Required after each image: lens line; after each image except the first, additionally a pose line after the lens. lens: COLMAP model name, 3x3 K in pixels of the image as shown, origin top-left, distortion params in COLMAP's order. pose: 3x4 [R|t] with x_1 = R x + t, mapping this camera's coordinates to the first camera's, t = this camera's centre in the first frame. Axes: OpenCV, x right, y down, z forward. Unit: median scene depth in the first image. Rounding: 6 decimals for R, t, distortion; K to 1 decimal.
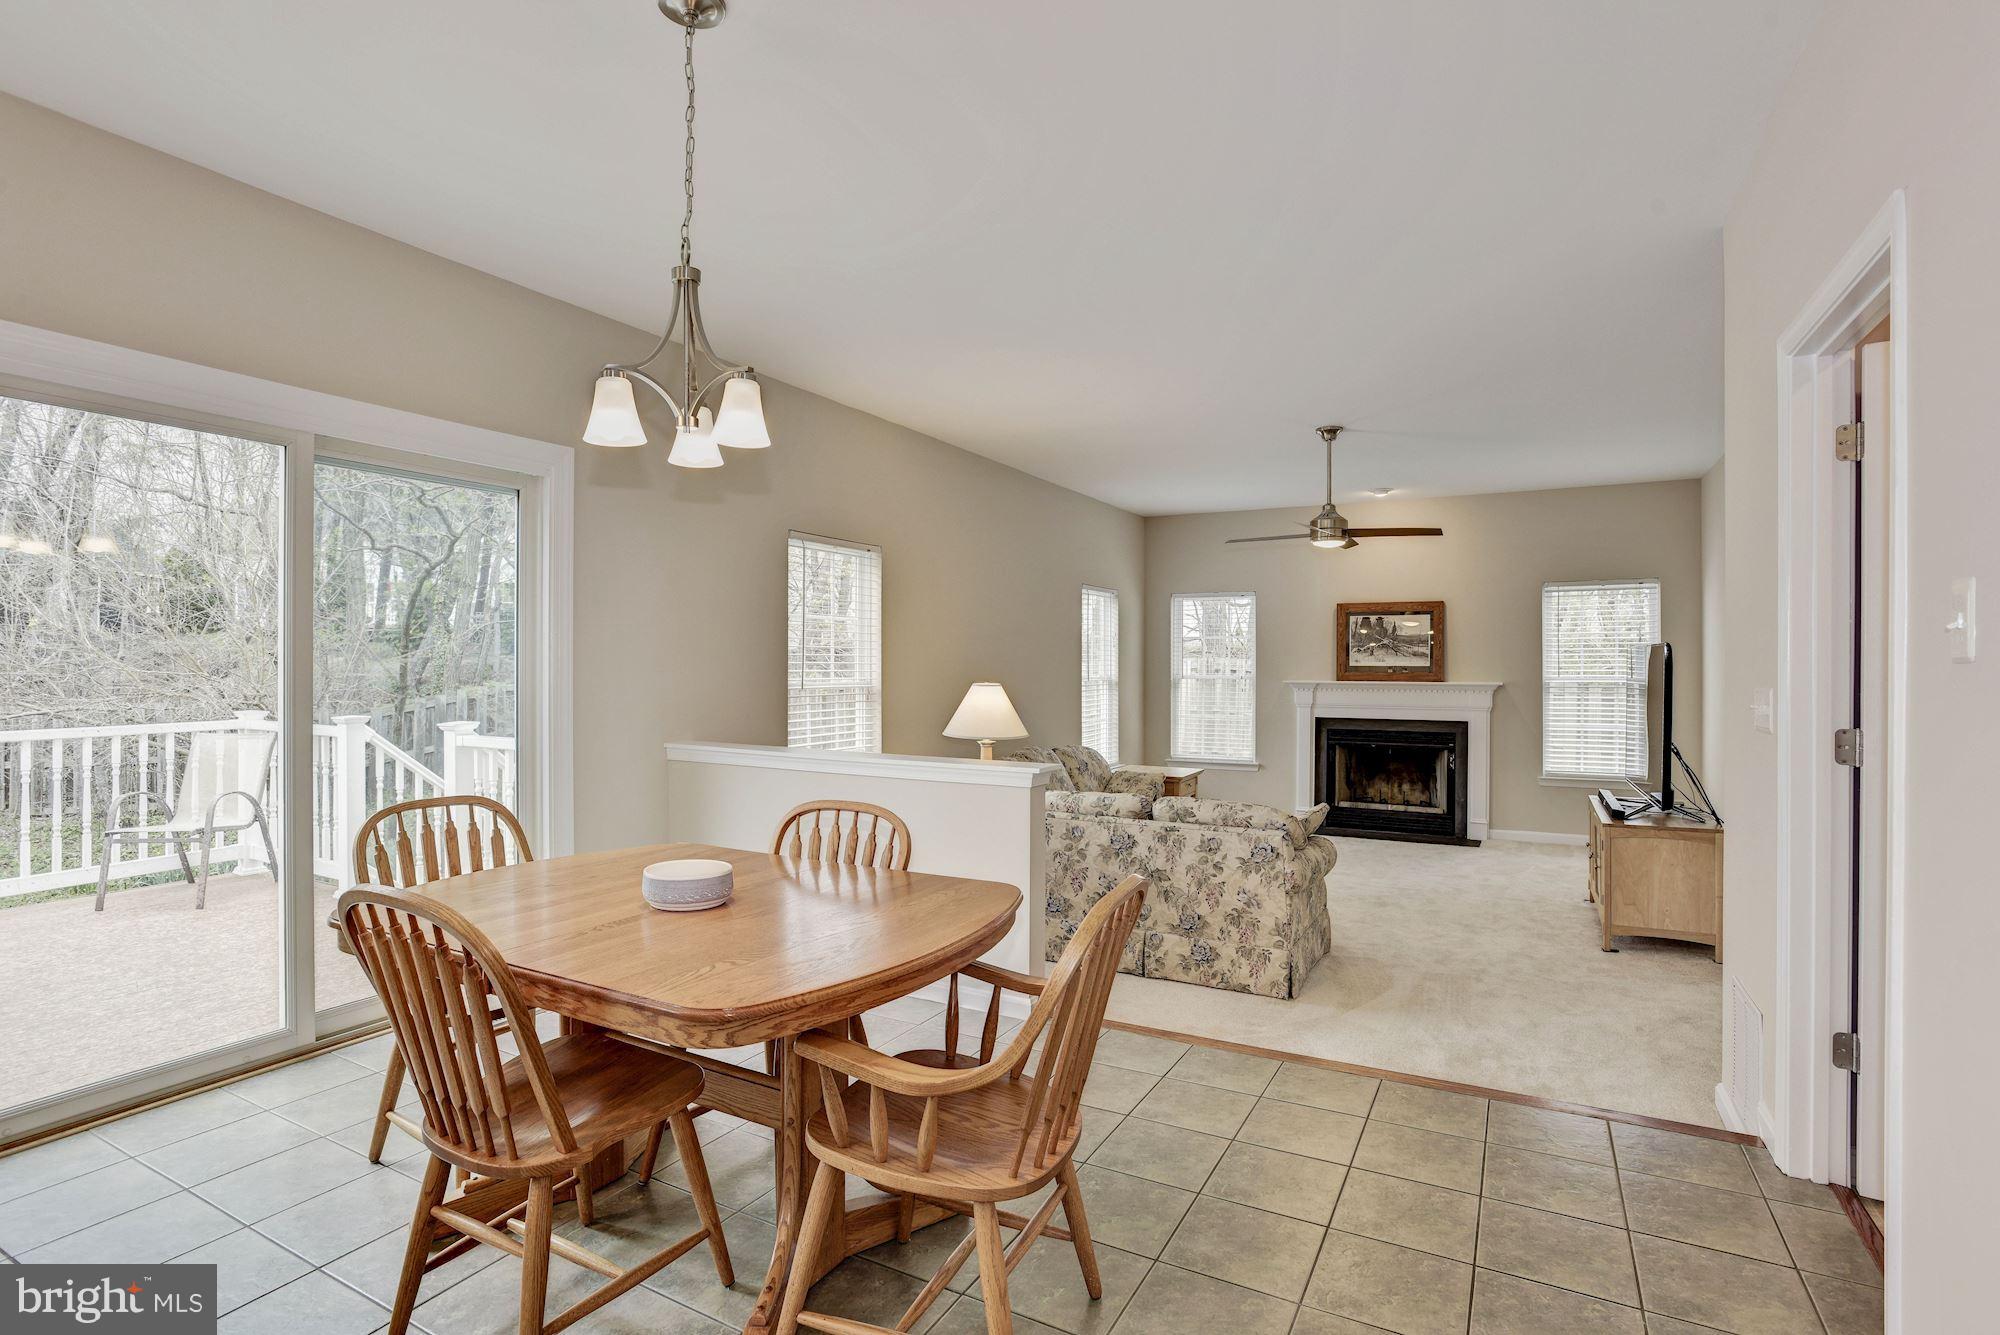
lens RADIAL K [[986.5, 0, 1000.0], [0, 986.5, 667.5], [0, 0, 1]] dist [-0.044205, 0.028107]
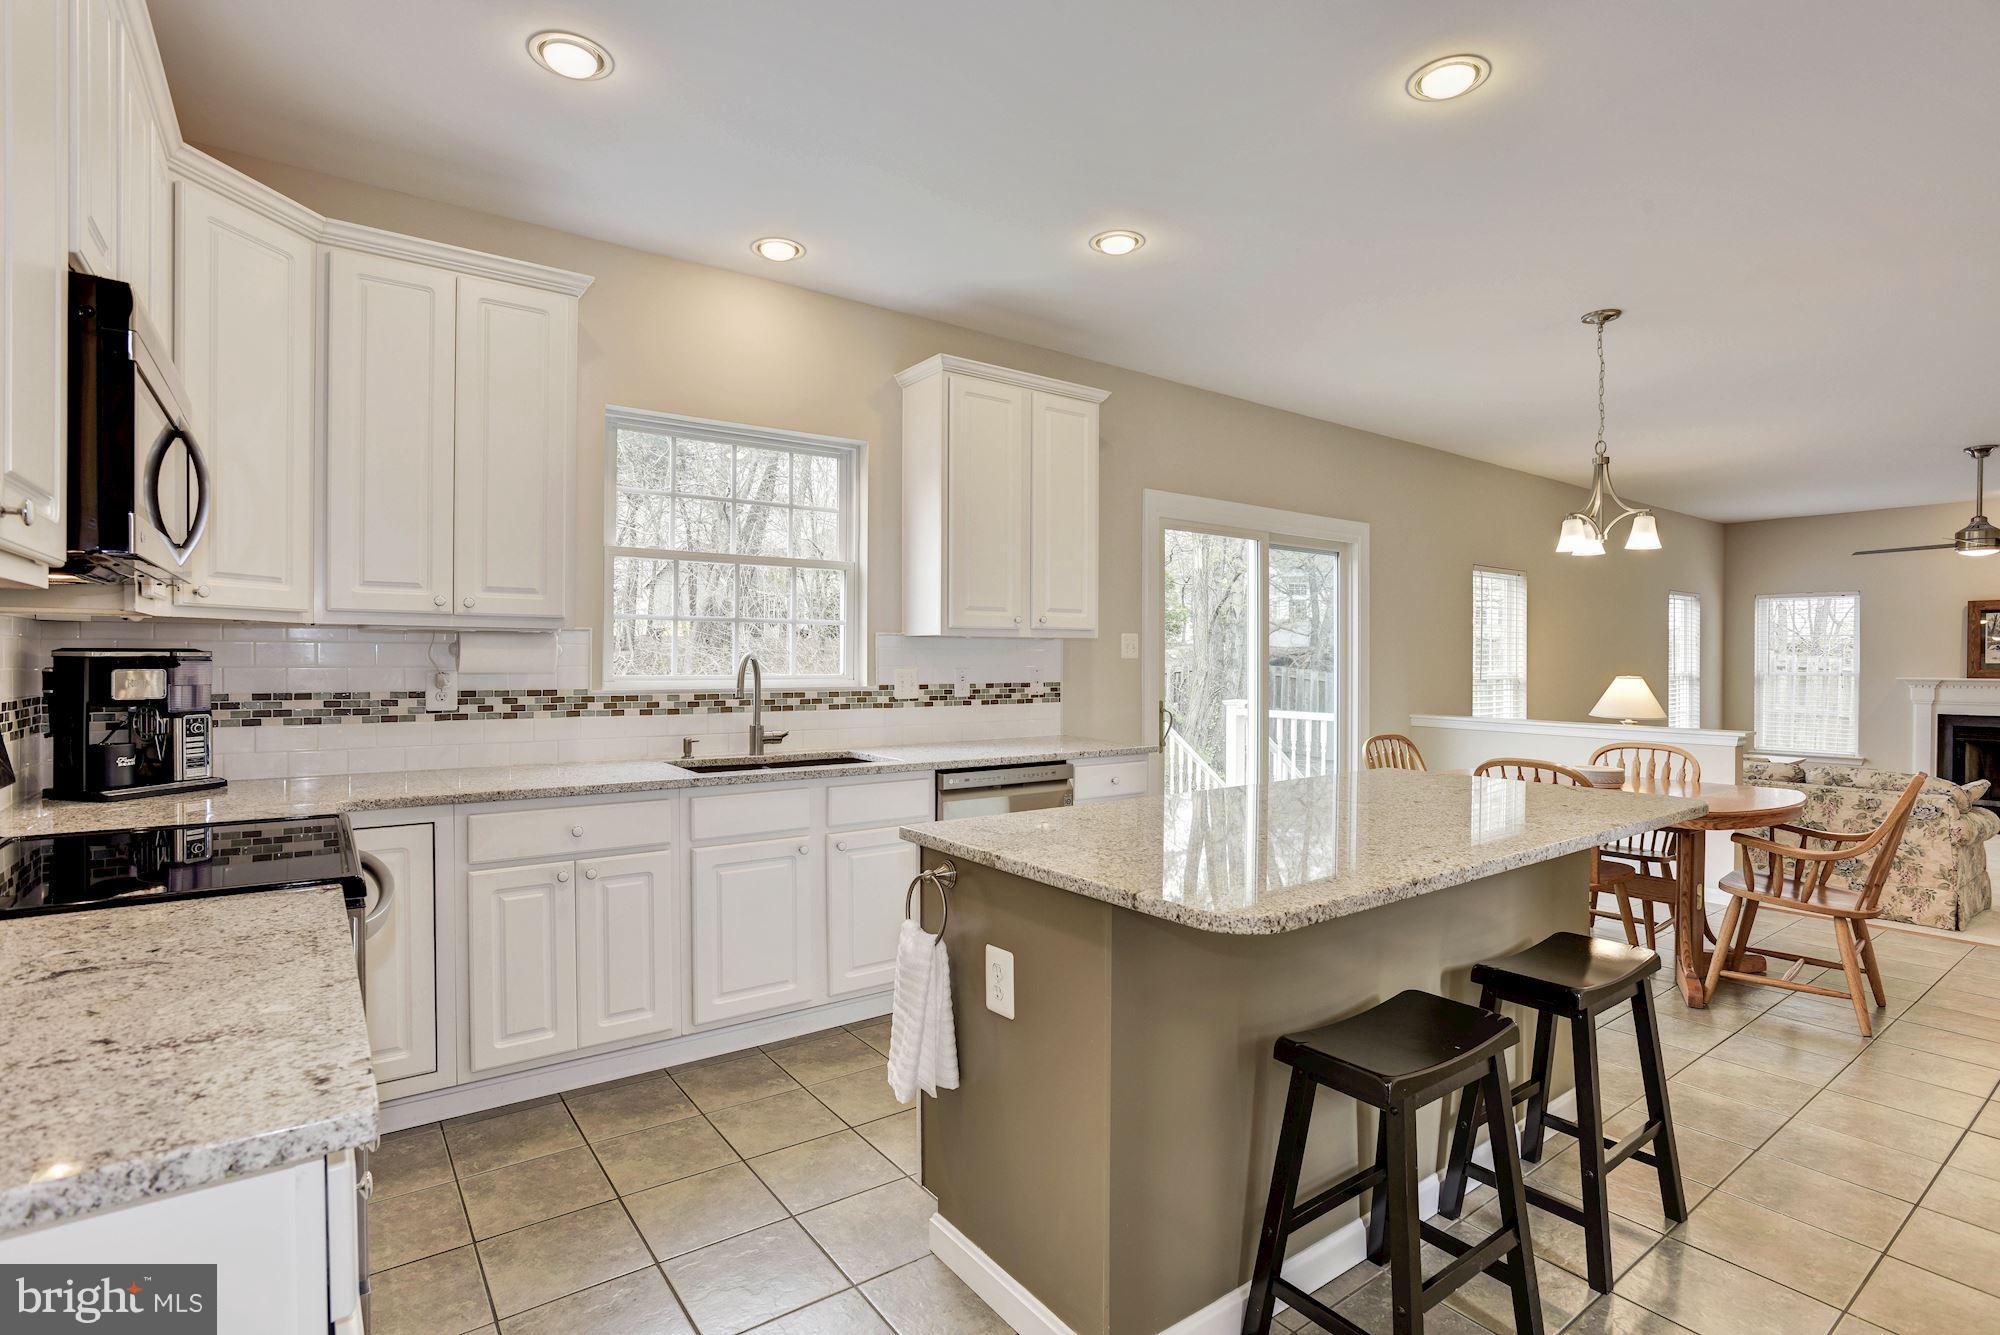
lens RADIAL K [[986.5, 0, 1000.0], [0, 986.5, 667.5], [0, 0, 1]] dist [-0.044205, 0.028107]
pose [[0.912781, 0.003407, -0.408435, -0.159129], [-0.001722, 0.999988, 0.004492, 0.000141], [0.408446, -0.003397, 0.912776, -0.318662]]
